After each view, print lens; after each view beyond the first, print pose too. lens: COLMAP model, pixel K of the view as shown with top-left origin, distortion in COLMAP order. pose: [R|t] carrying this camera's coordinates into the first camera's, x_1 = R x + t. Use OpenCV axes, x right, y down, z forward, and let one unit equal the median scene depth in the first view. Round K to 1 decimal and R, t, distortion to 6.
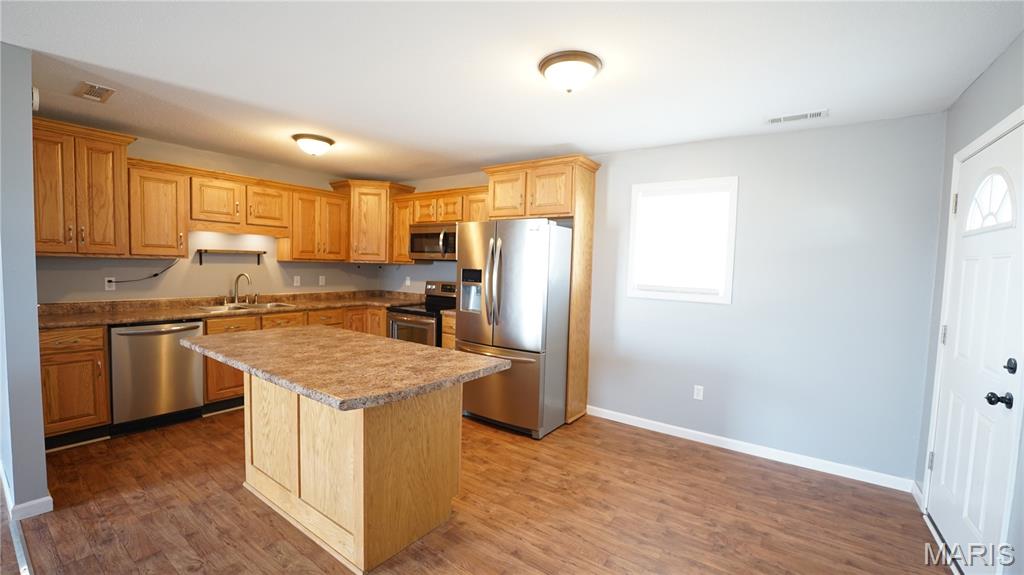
lens RADIAL K [[405.0, 0, 510.5], [0, 405.0, 289.0], [0, 0, 1]] dist [-0.024642, 0.000291]
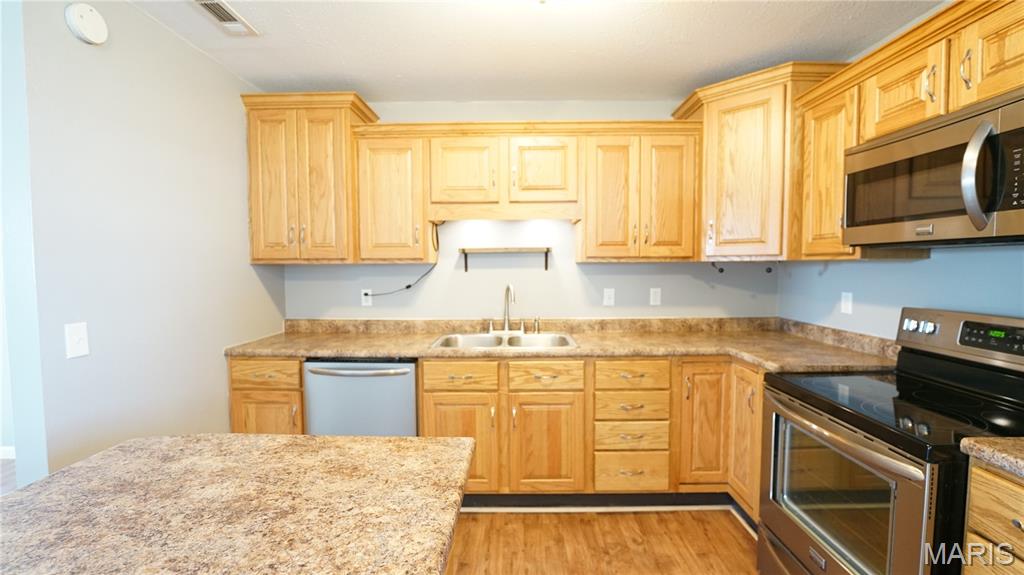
lens RADIAL K [[429.3, 0, 512.7], [0, 429.3, 291.8], [0, 0, 1]] dist [-0.024079, 0.000432]
pose [[0.564713, 0.020240, -0.825039, -0.106768], [-0.027757, 0.999599, 0.005523, -0.027488], [0.824820, 0.019782, 0.565049, 0.559162]]
